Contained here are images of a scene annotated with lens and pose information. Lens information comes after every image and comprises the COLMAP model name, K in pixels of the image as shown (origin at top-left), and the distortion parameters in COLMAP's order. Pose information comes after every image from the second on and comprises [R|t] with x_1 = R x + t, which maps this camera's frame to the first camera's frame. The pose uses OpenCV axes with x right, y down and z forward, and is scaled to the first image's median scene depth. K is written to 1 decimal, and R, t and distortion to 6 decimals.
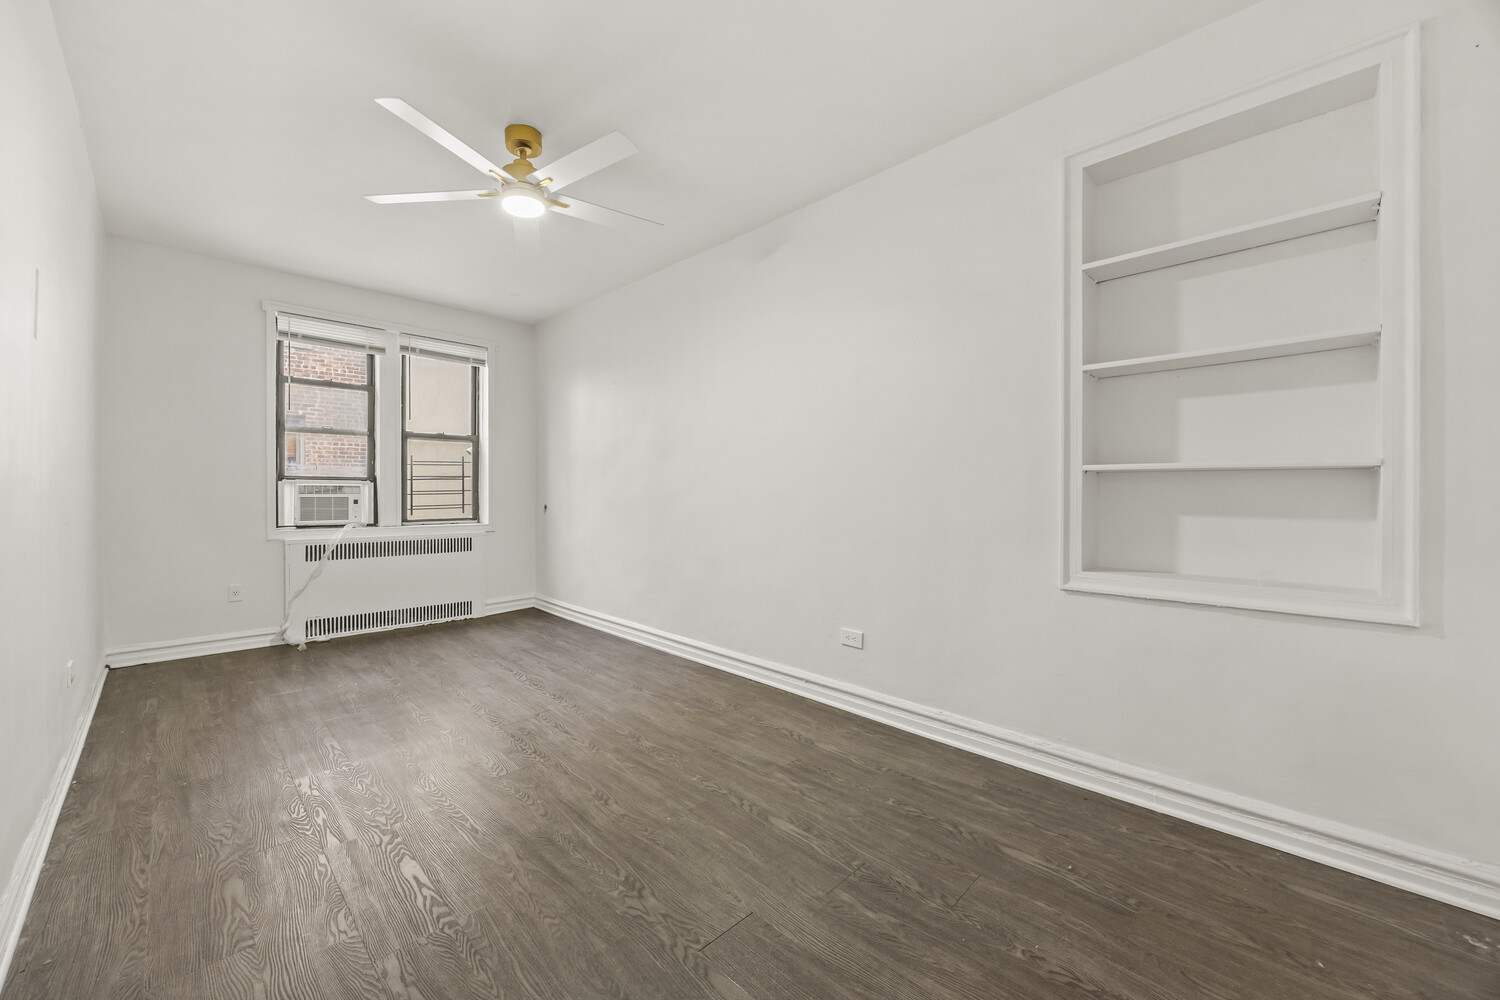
lens RADIAL K [[577.3, 0, 744.5], [0, 577.3, 496.8], [0, 0, 1]] dist [-0.007693, -0.000361]
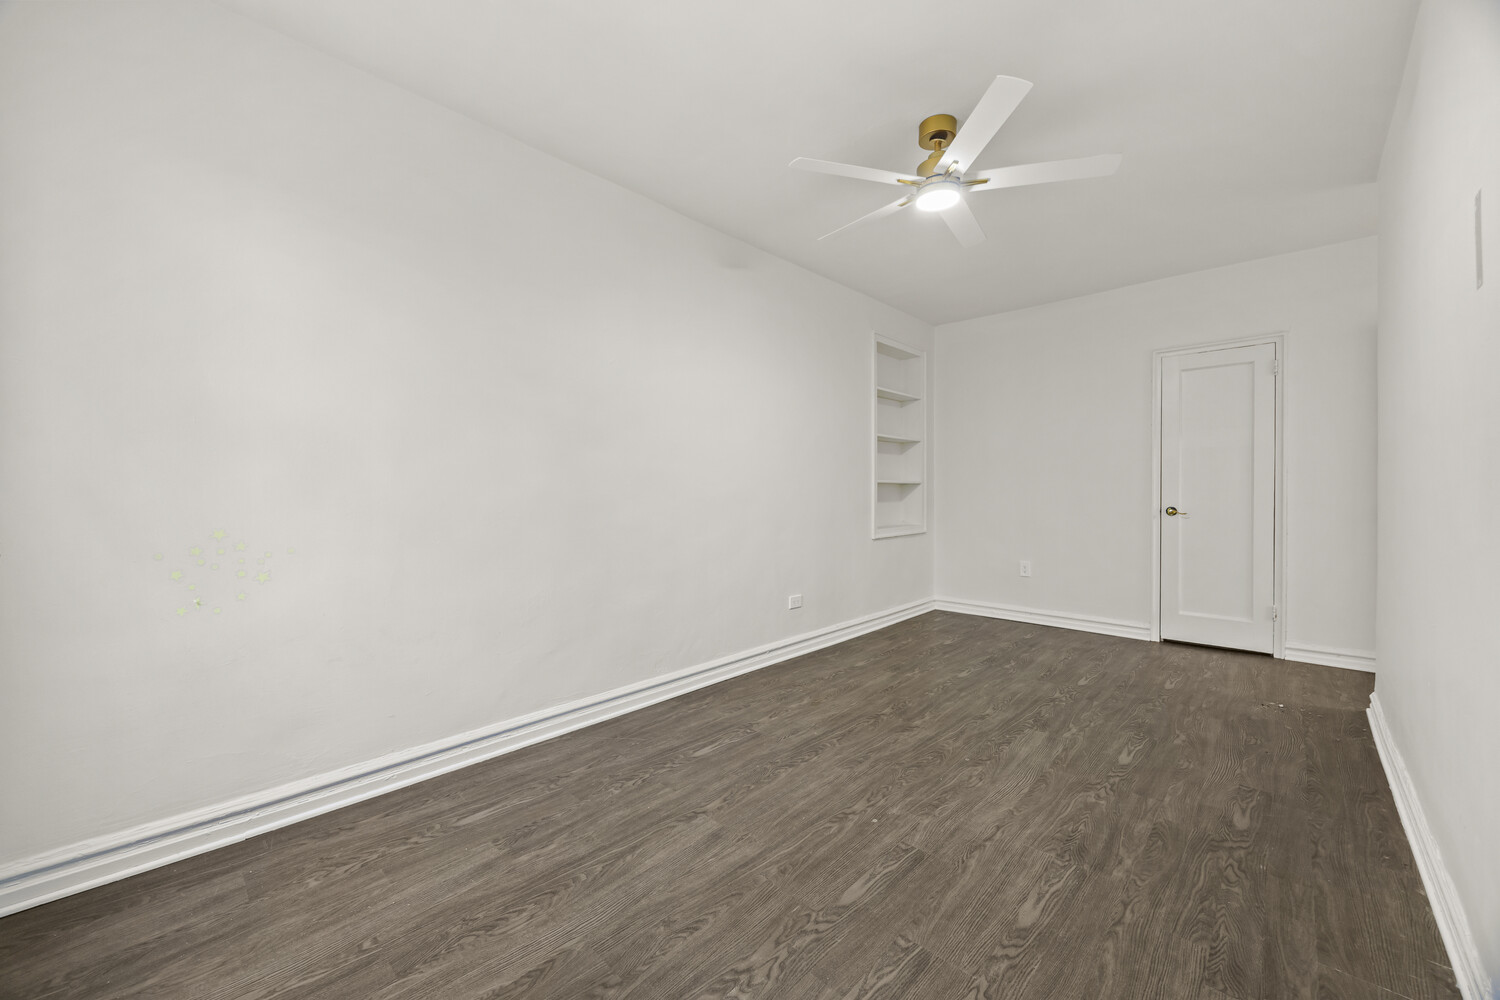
lens RADIAL K [[577.3, 0, 740.1], [0, 577.3, 496.6], [0, 0, 1]] dist [-0.007693, -0.000361]
pose [[-0.020201, -0.010556, 0.999740, -1.233372], [0.013713, 0.999847, 0.010834, -0.016811], [-0.999702, 0.013928, -0.020053, 1.232320]]
